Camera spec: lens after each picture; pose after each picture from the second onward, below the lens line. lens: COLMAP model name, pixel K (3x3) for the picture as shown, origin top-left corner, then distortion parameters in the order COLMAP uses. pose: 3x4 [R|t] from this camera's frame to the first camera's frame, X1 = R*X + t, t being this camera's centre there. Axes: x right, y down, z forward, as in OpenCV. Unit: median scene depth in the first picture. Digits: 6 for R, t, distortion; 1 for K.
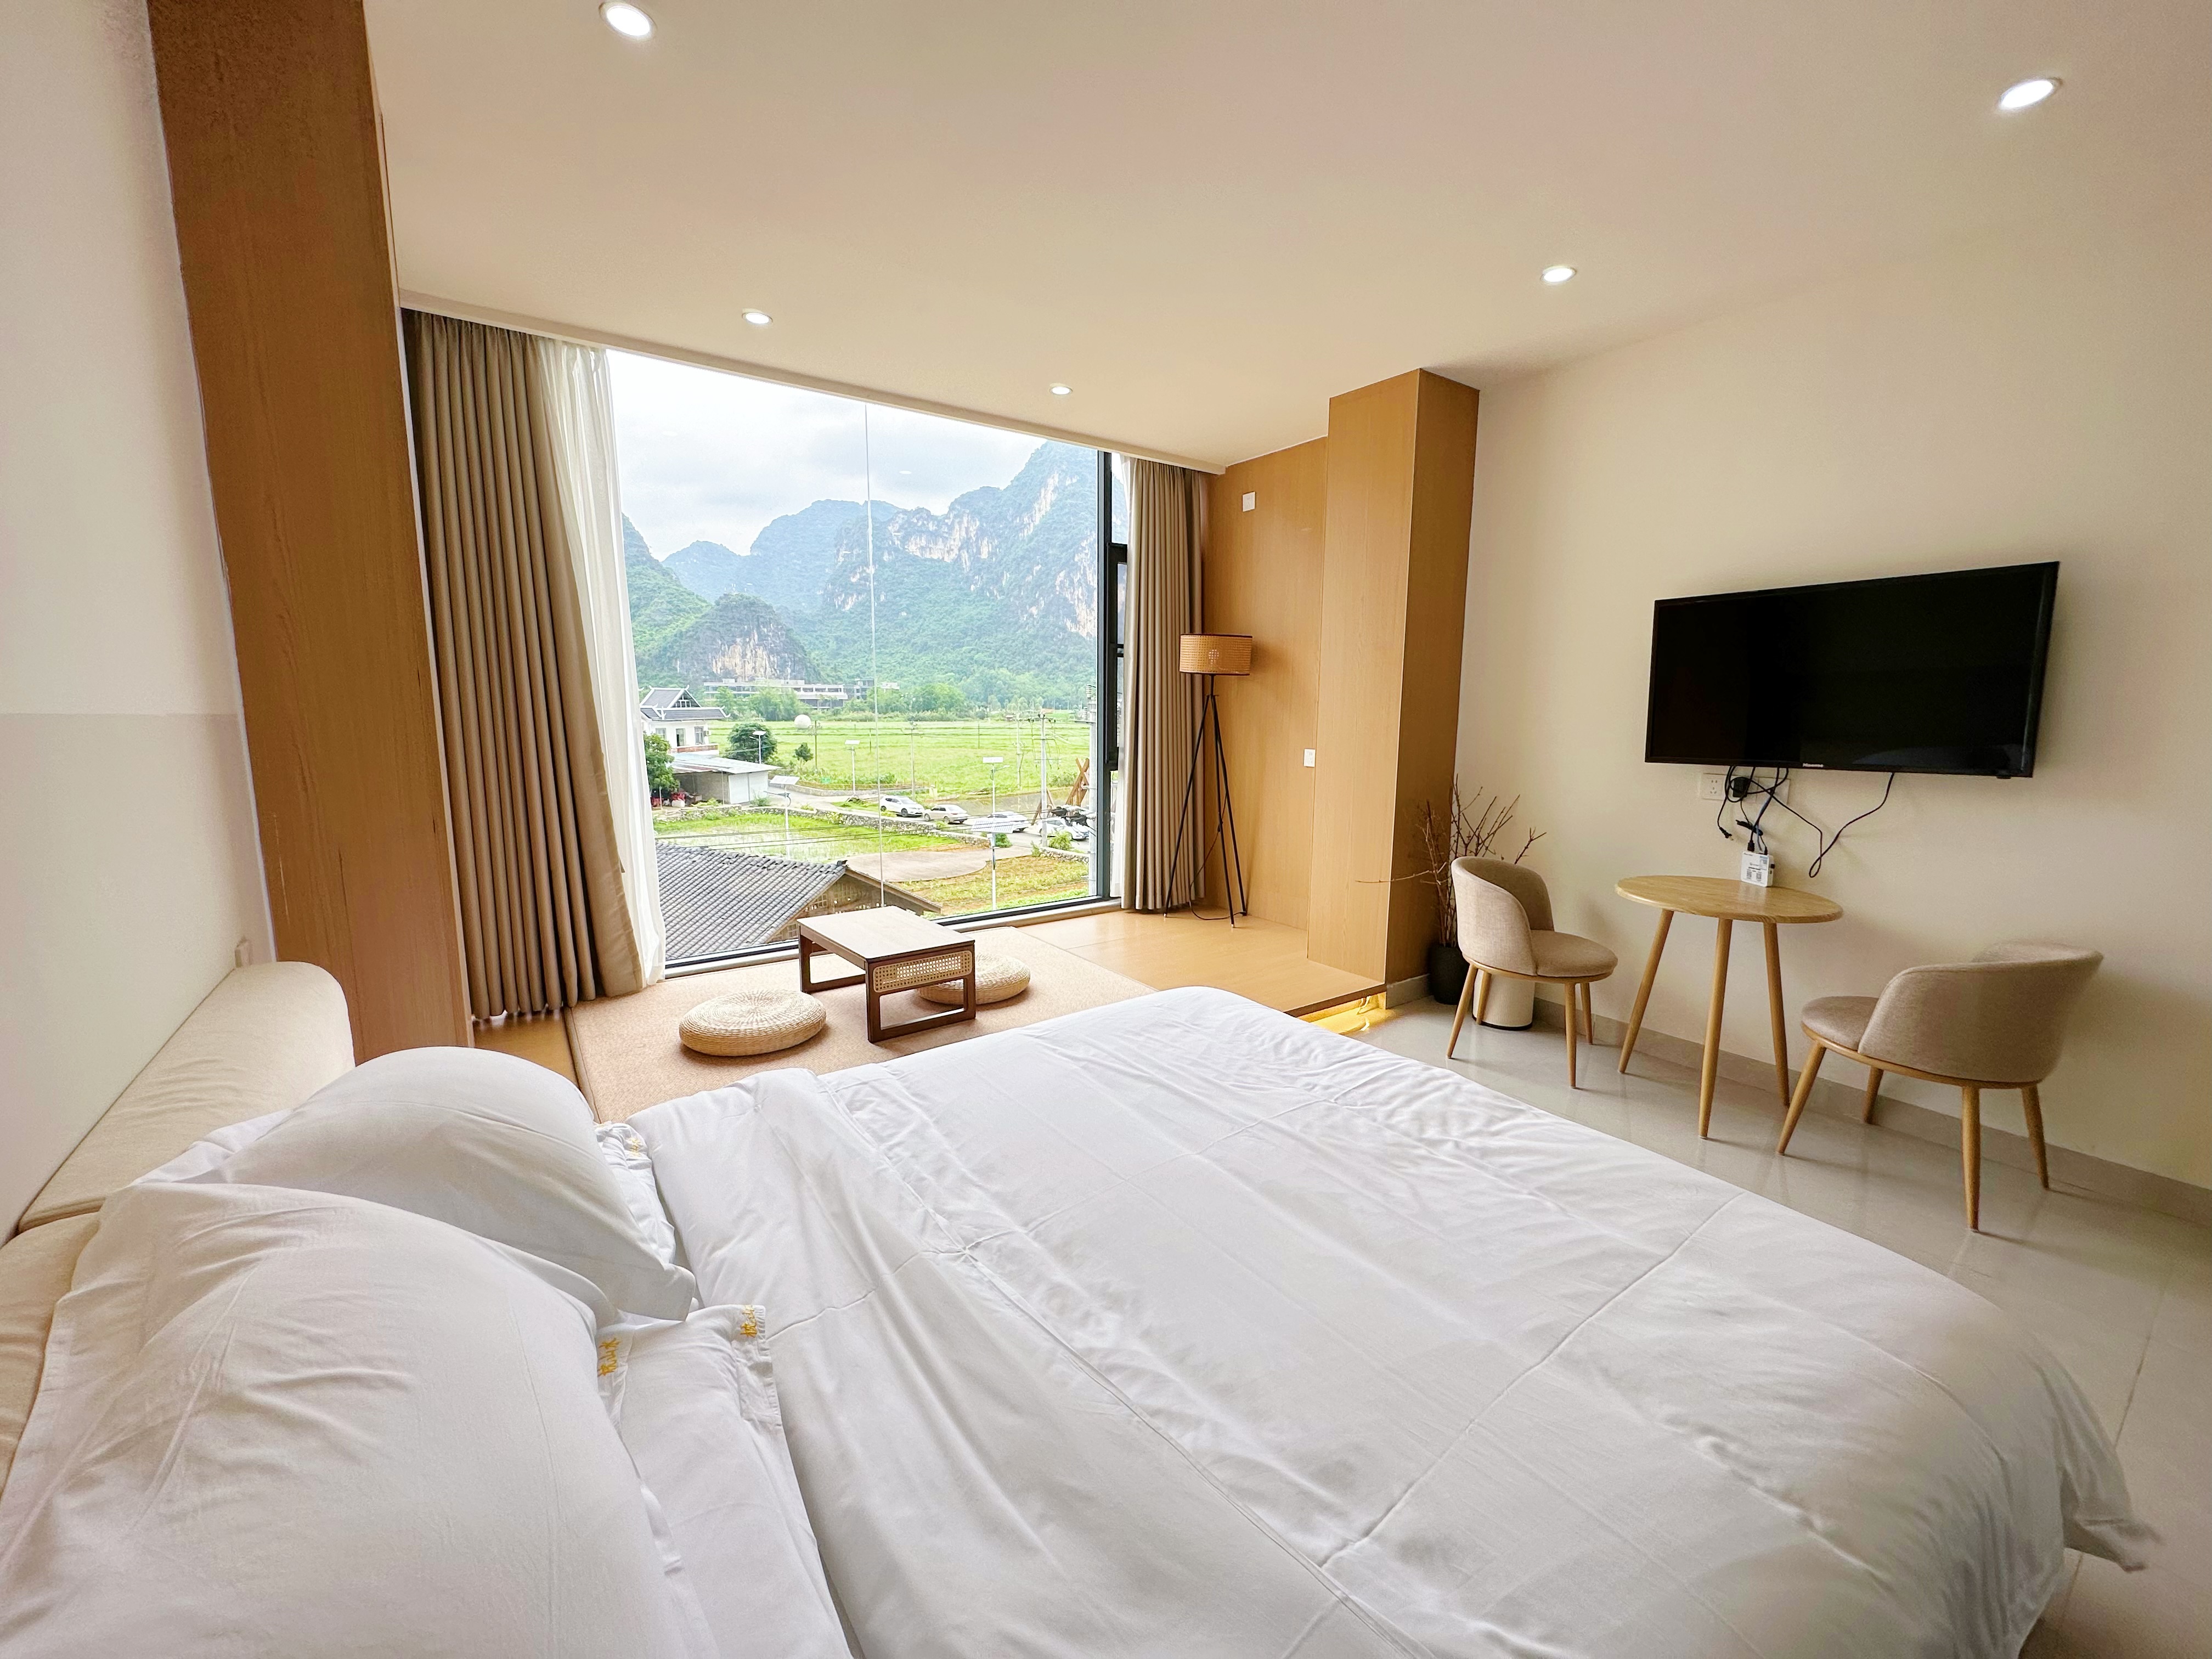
lens RADIAL K [[881.9, 0, 1104.5], [0, 881.9, 828.6], [0, 0, 1]] dist [-0.001237, 0.000138]
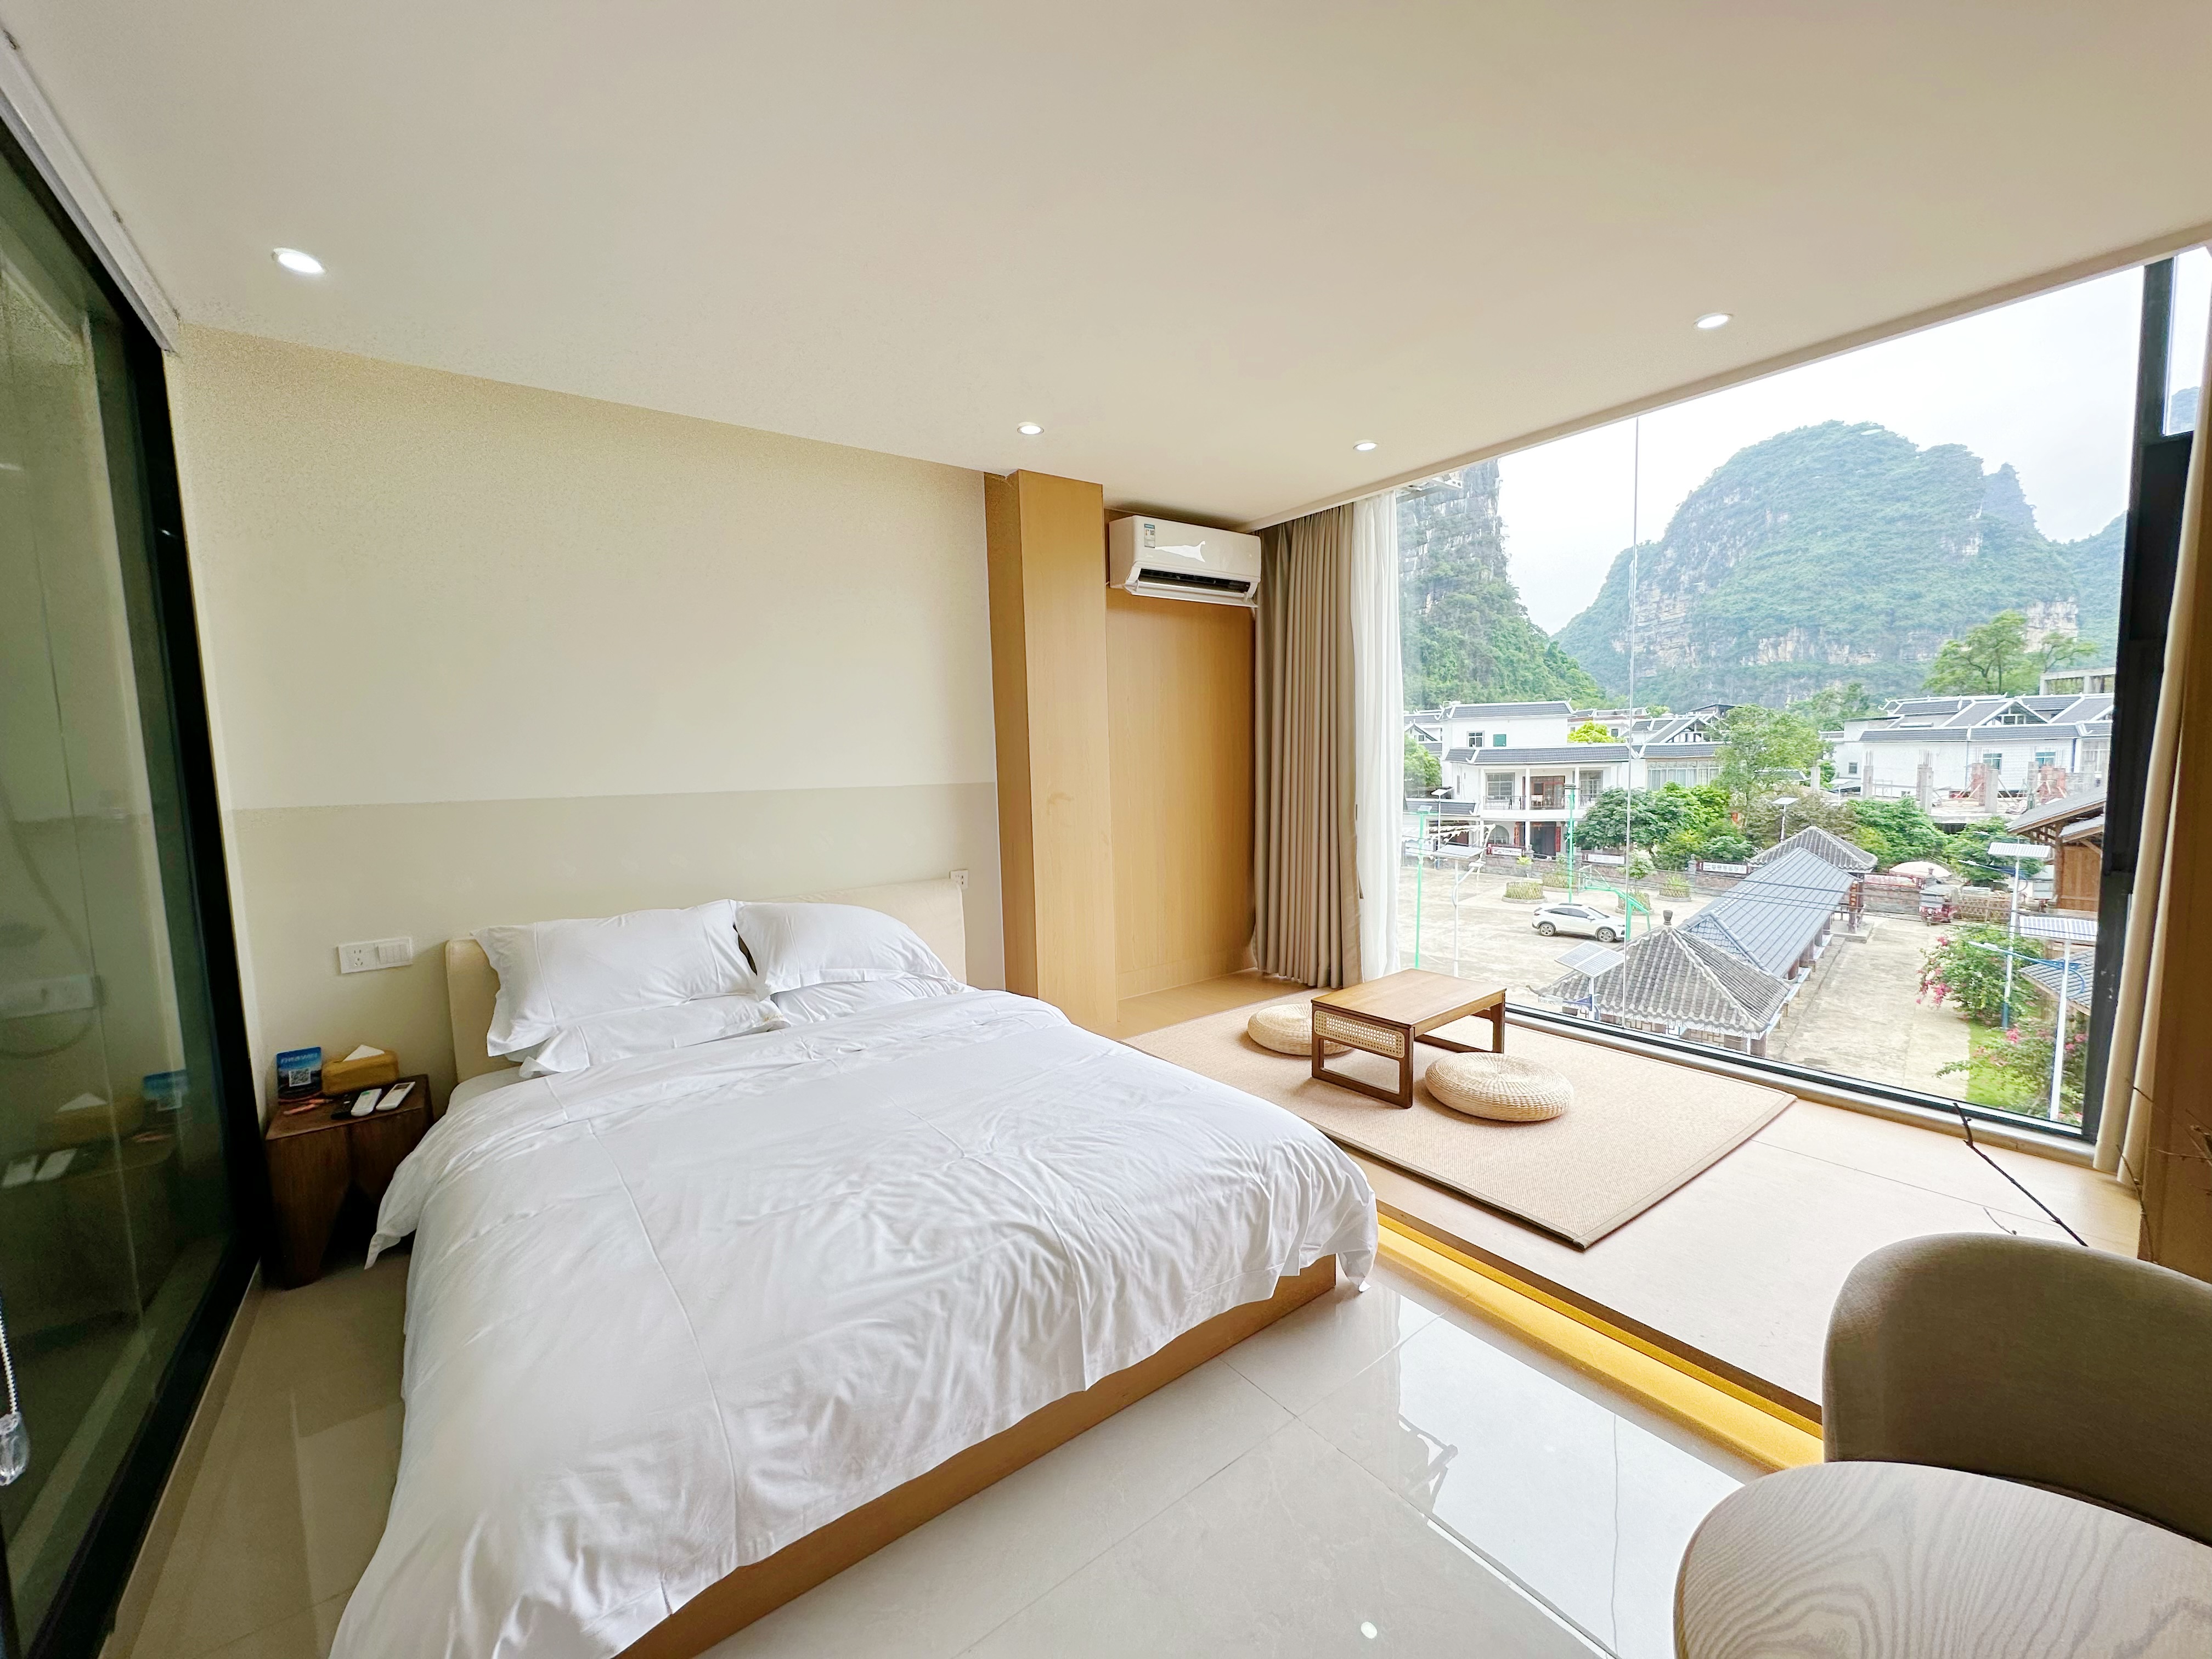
lens RADIAL K [[880.7, 0, 1106.1], [0, 880.7, 829.8], [0, 0, 1]] dist [-0.001604, -0.000070]
pose [[0.021336, 0.082220, -0.996386, 0.532315], [-0.114060, 0.990306, 0.079276, -0.081405], [0.993245, 0.111957, 0.030507, 0.440257]]
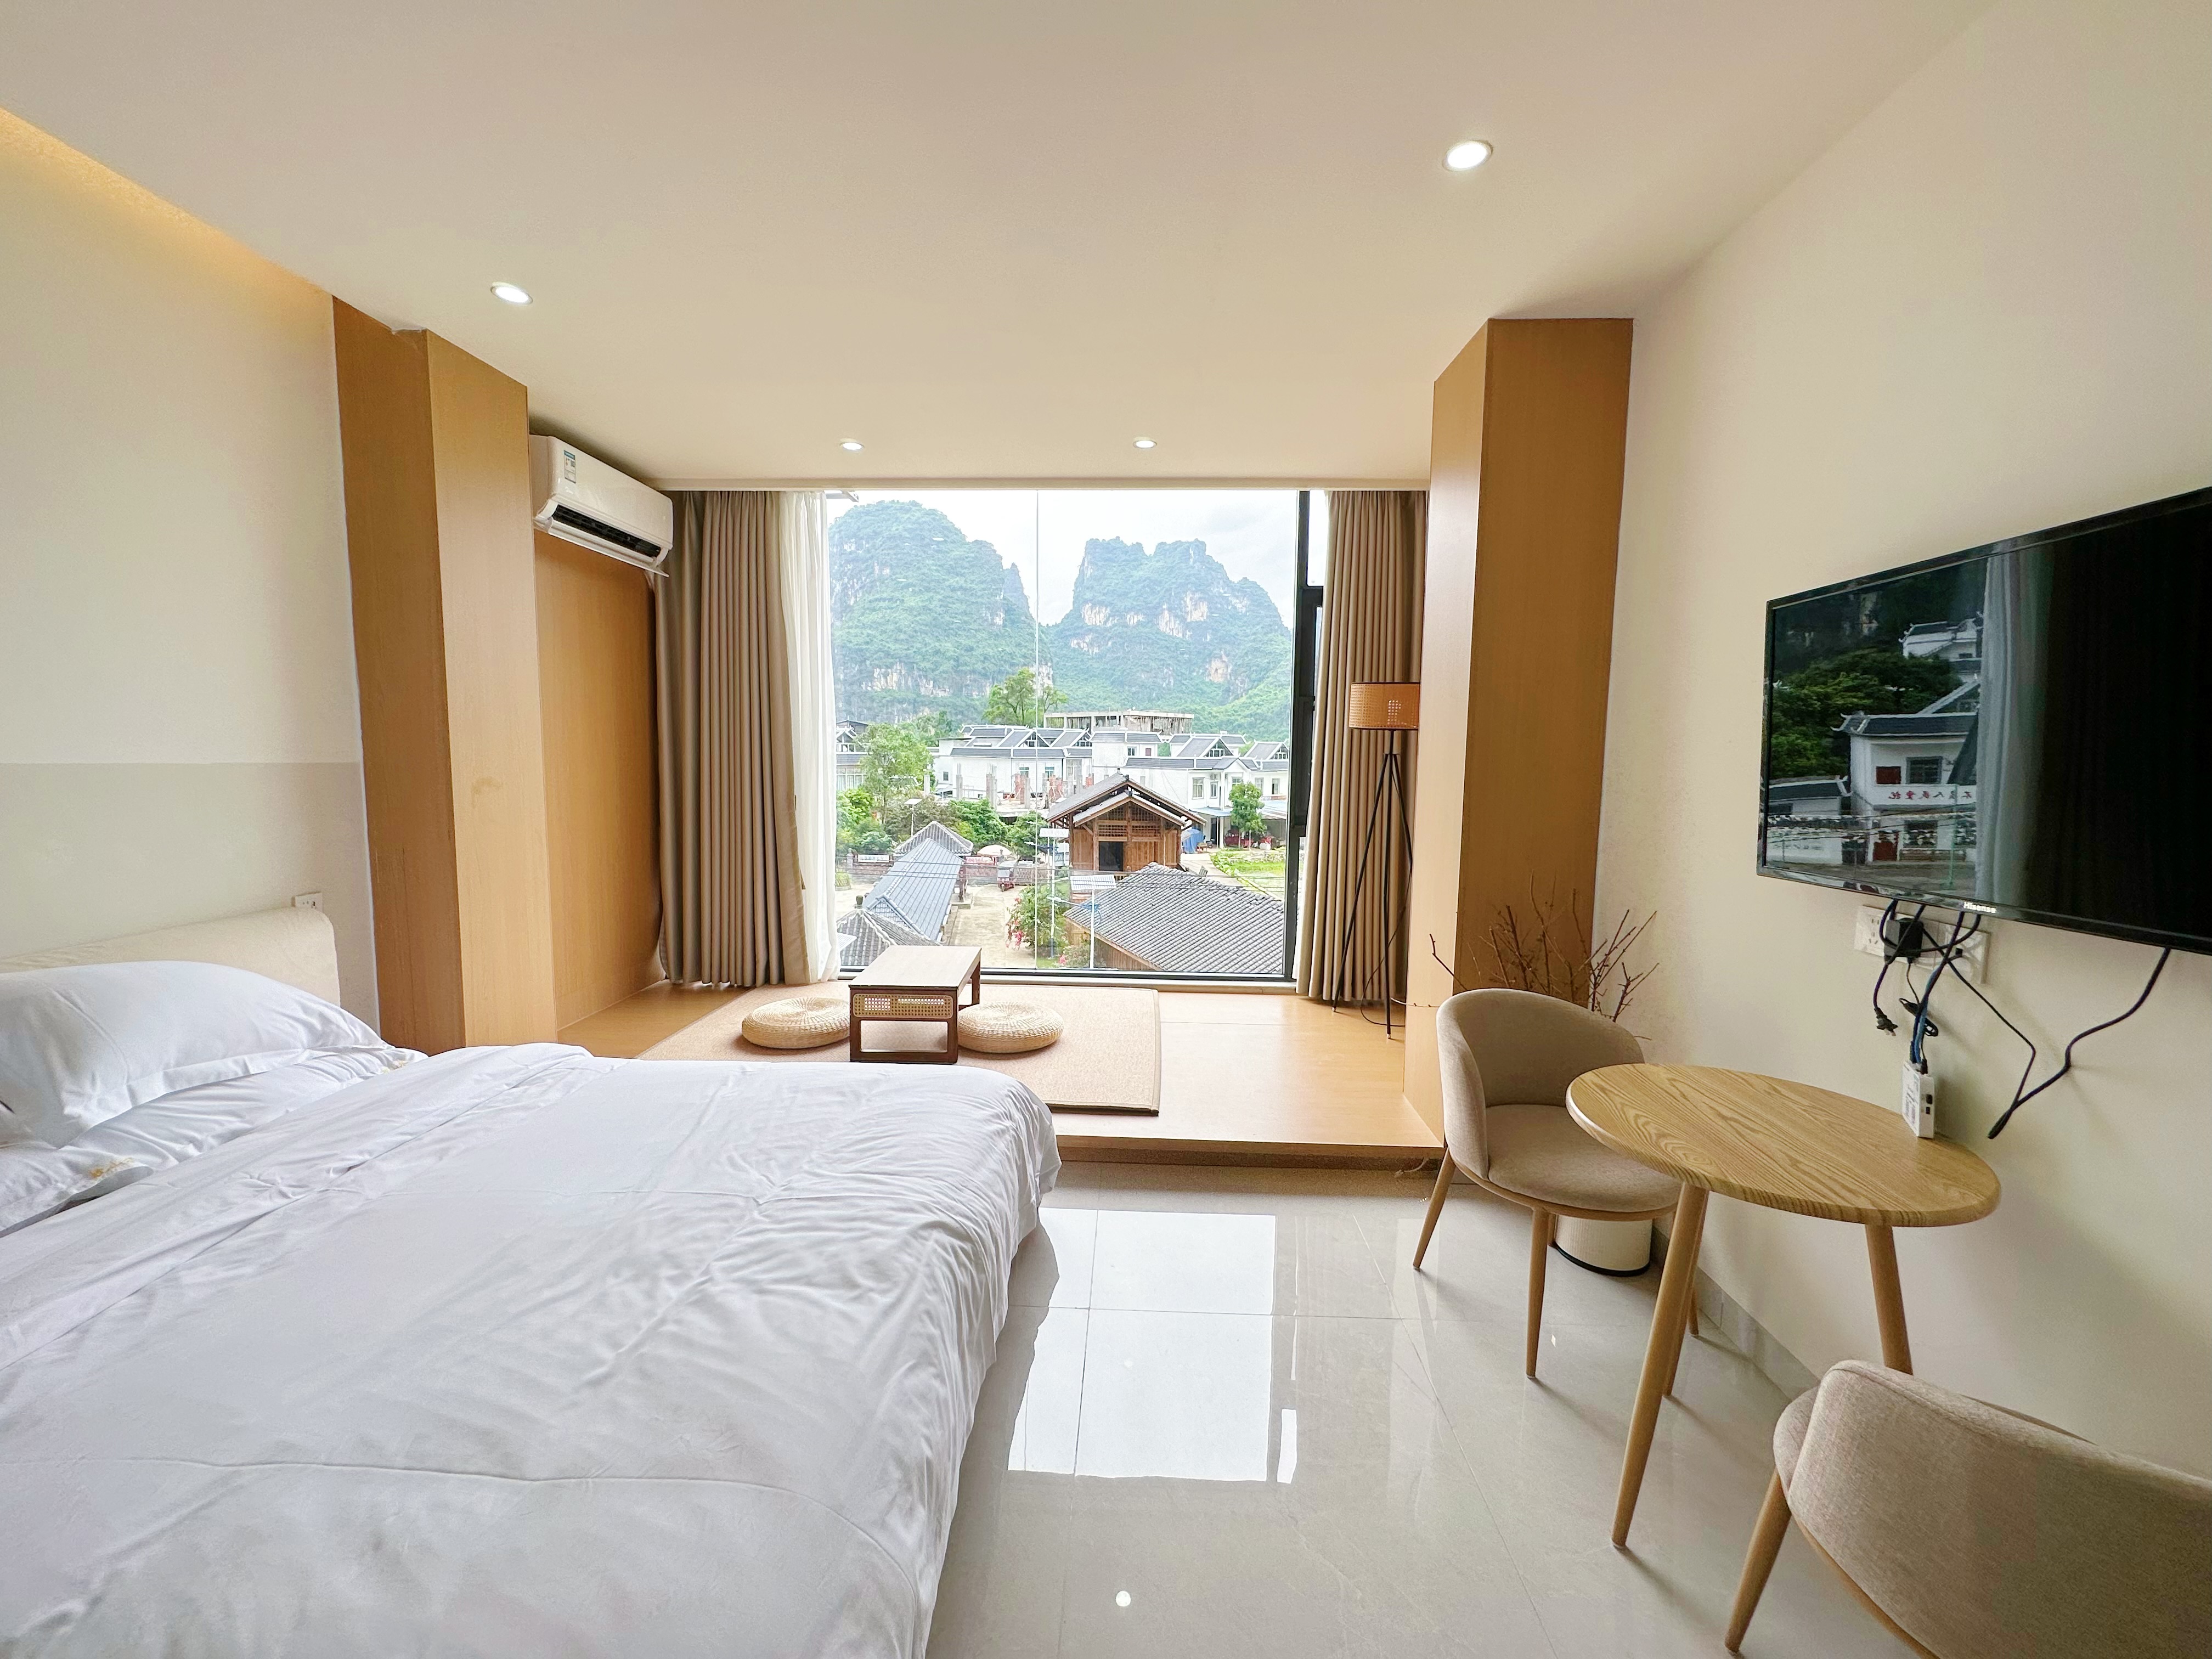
lens RADIAL K [[880.3, 0, 1106.2], [0, 880.3, 828.9], [0, 0, 1]] dist [-0.001911, 0.000575]
pose [[0.791244, 0.059055, -0.608643, 0.429729], [-0.094796, 0.995139, -0.026681, -0.033713], [0.604109, 0.078808, 0.792996, 0.186548]]
